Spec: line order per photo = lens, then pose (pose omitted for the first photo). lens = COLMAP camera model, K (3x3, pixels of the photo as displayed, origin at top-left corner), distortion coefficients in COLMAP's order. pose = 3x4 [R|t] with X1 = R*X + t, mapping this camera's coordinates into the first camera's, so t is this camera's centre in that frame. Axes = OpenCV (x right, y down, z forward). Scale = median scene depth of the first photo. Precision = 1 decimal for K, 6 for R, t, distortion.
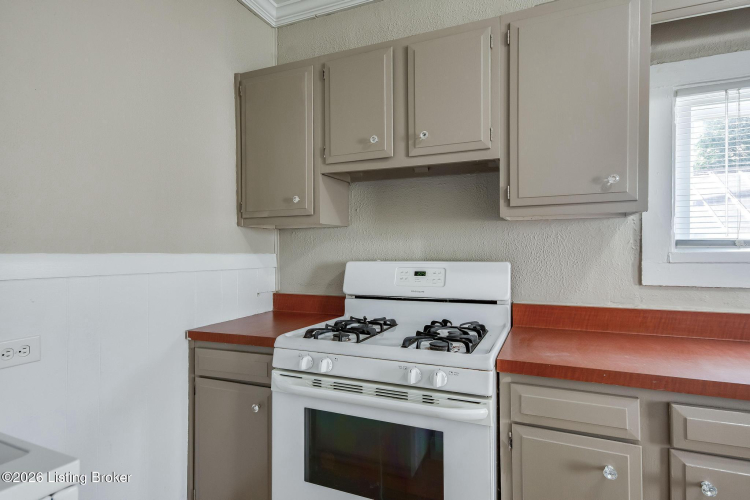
lens RADIAL K [[412.1, 0, 375.0], [0, 412.1, 250.0], [0, 0, 1]] dist [0.002756, 0.000512]
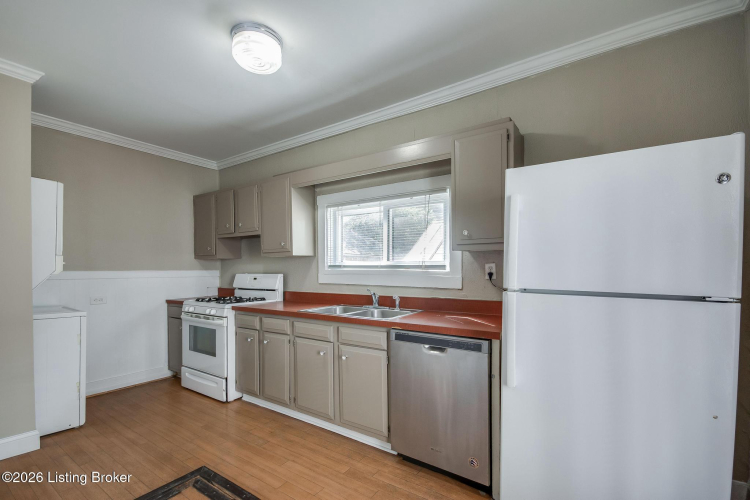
lens RADIAL K [[329.6, 0, 378.9], [0, 329.6, 264.9], [0, 0, 1]] dist [-0.000855, -0.000615]
pose [[0.983895, -0.002930, -0.178726, 1.231953], [0.002386, 0.999992, -0.003255, -0.016774], [0.178734, 0.002776, 0.983894, -0.810887]]
